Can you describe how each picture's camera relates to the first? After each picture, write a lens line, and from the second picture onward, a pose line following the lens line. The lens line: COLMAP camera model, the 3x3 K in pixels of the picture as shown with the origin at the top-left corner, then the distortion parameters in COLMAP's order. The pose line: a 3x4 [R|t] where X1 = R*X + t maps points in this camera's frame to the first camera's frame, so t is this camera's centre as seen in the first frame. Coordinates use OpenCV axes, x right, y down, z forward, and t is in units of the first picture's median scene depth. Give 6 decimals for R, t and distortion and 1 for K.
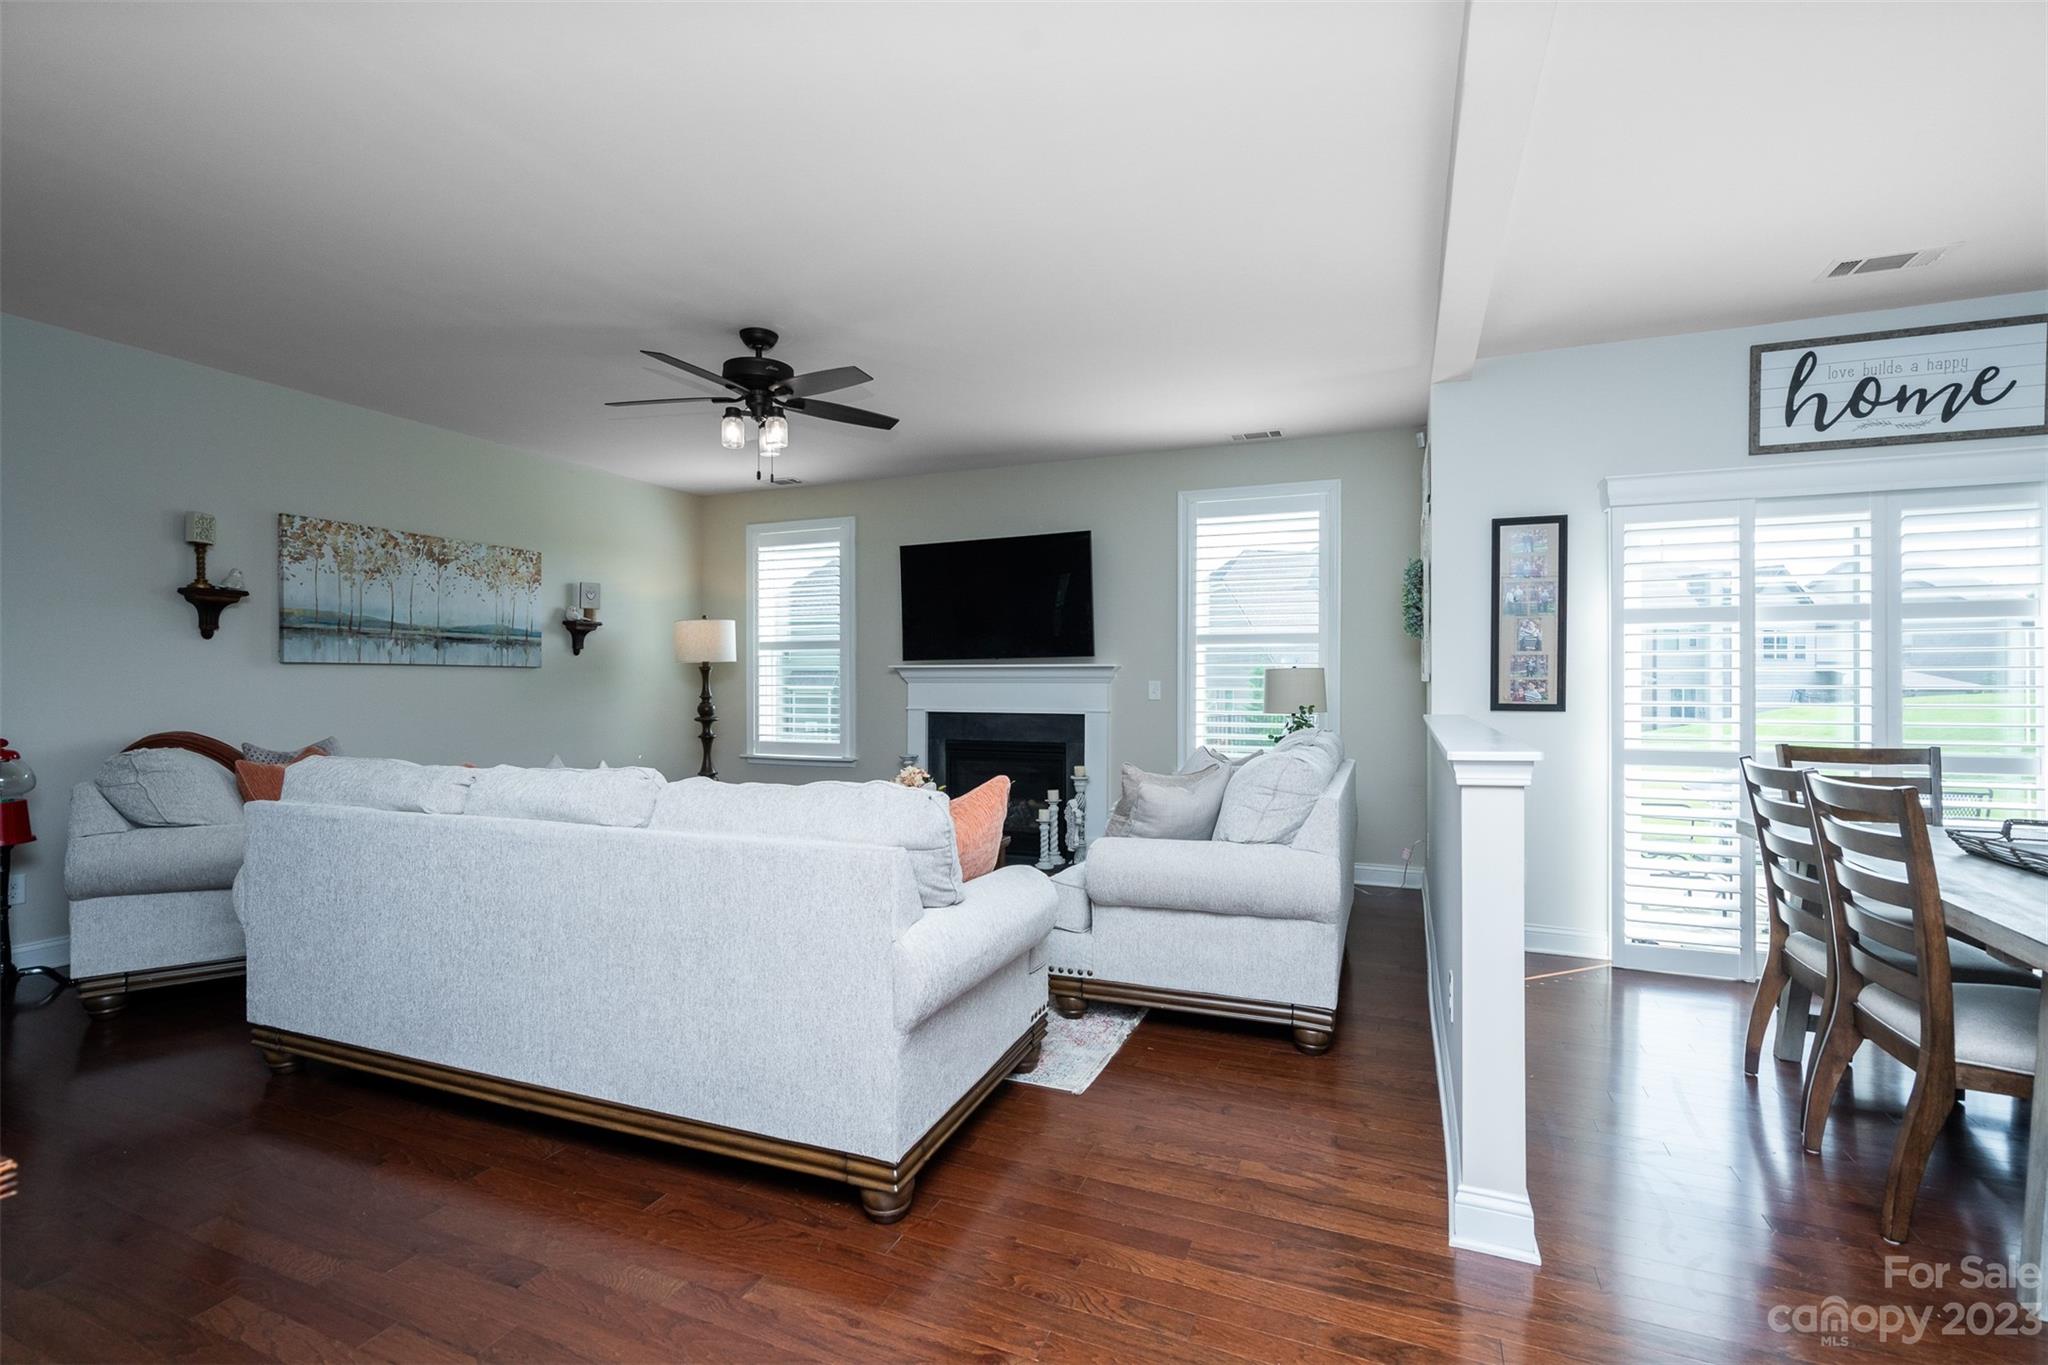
lens RADIAL K [[910.3, 0, 1032.7], [0, 910.3, 683.9], [0, 0, 1]] dist [-0.001156, 0.001283]
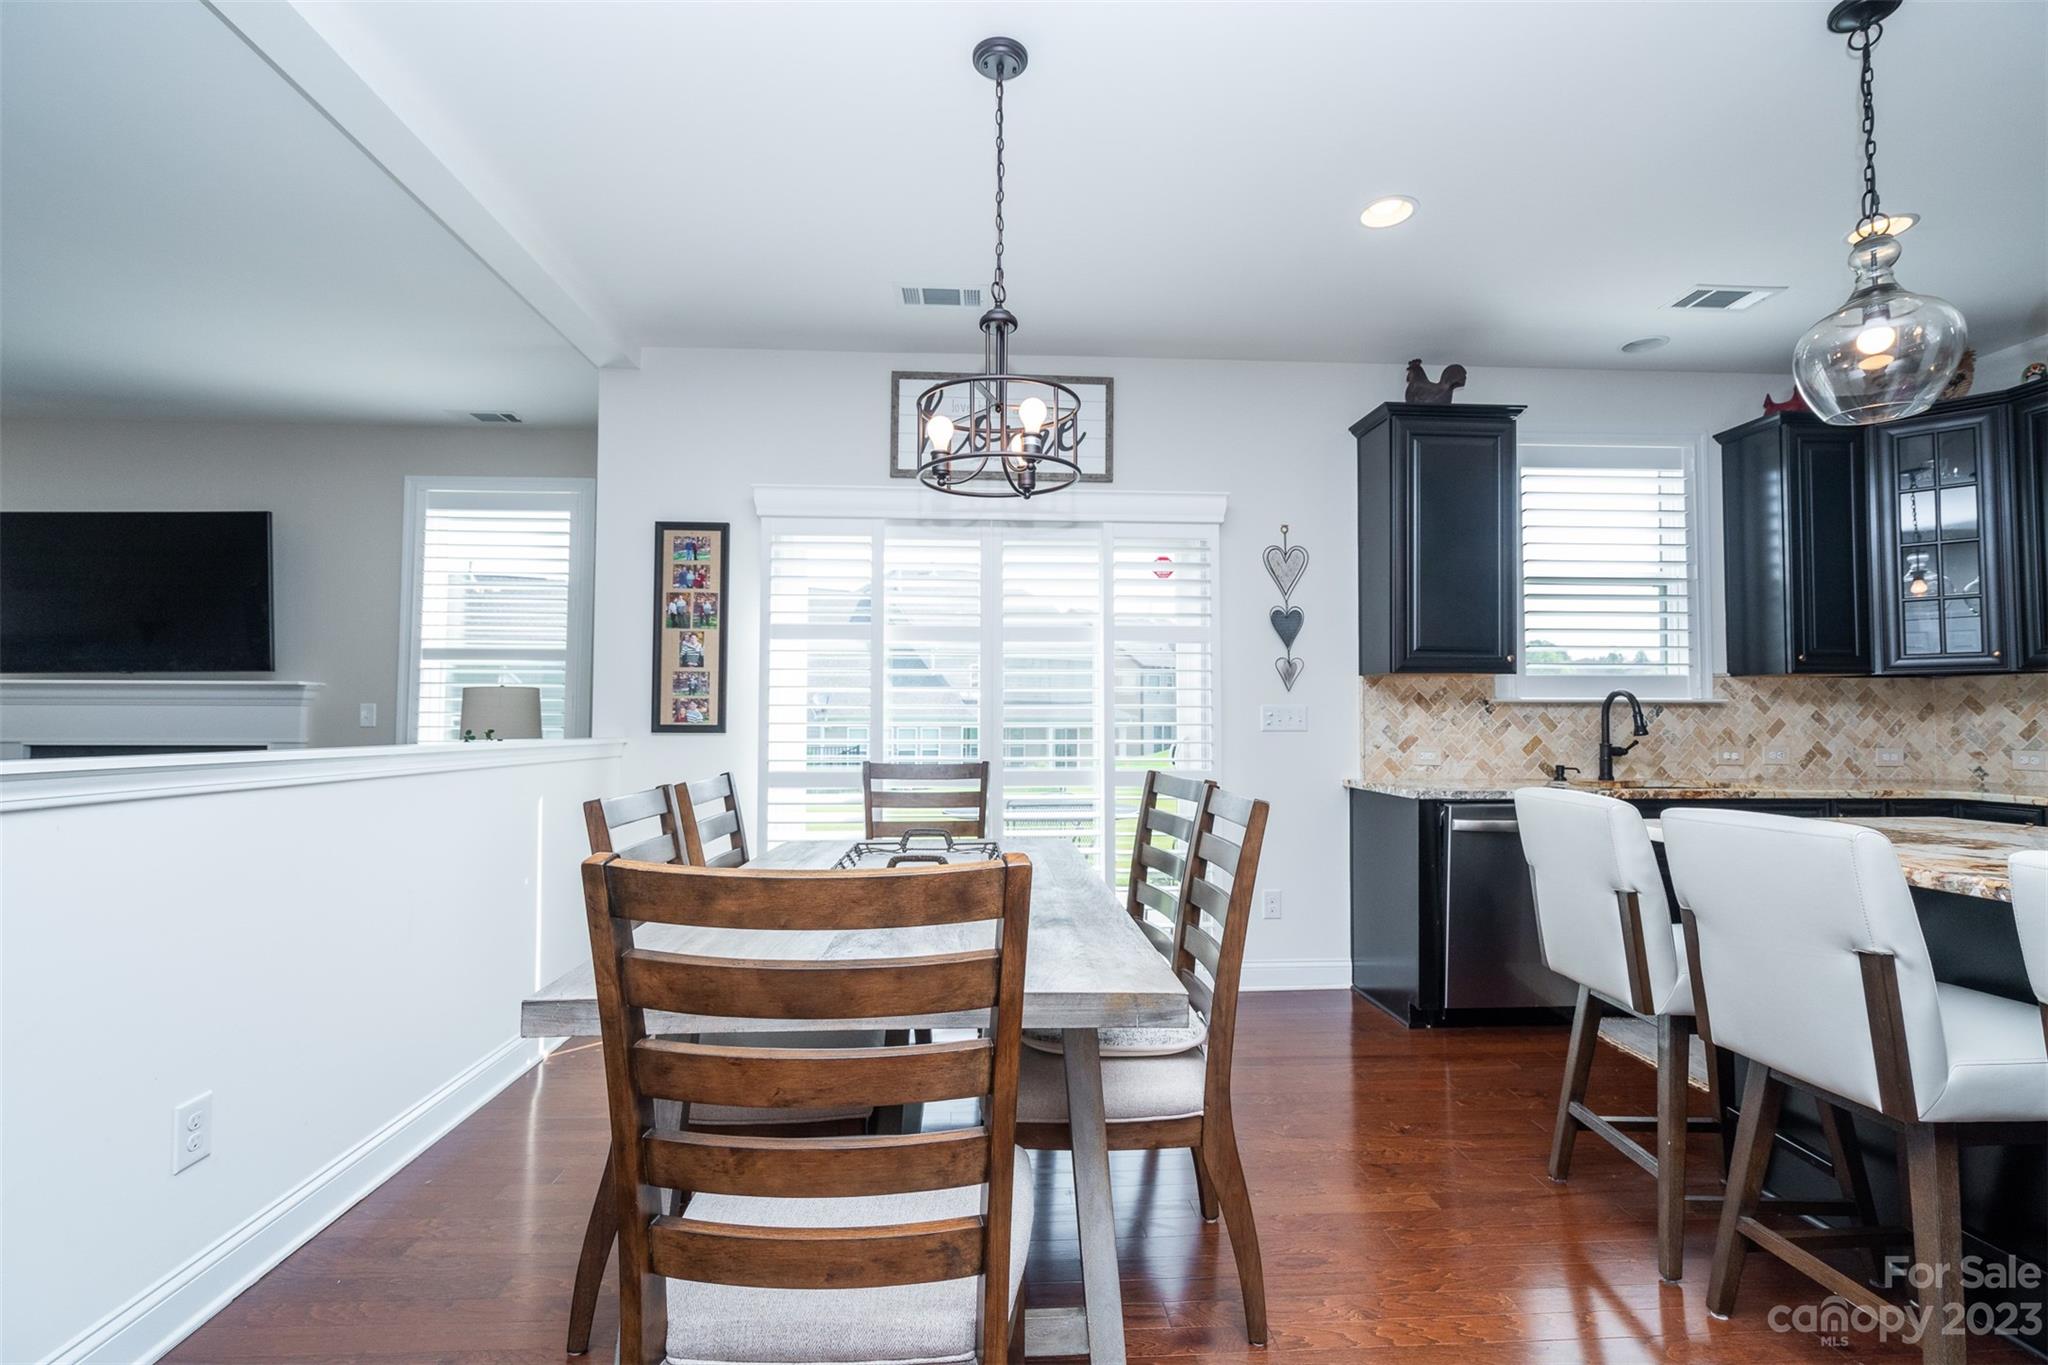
lens RADIAL K [[910.3, 0, 1032.7], [0, 910.3, 683.9], [0, 0, 1]] dist [-0.001156, 0.001283]
pose [[0.904720, 0.019895, 0.425541, 0.461066], [-0.000542, 0.998962, -0.045550, 0.021887], [-0.426005, 0.040979, 0.903792, 0.024502]]
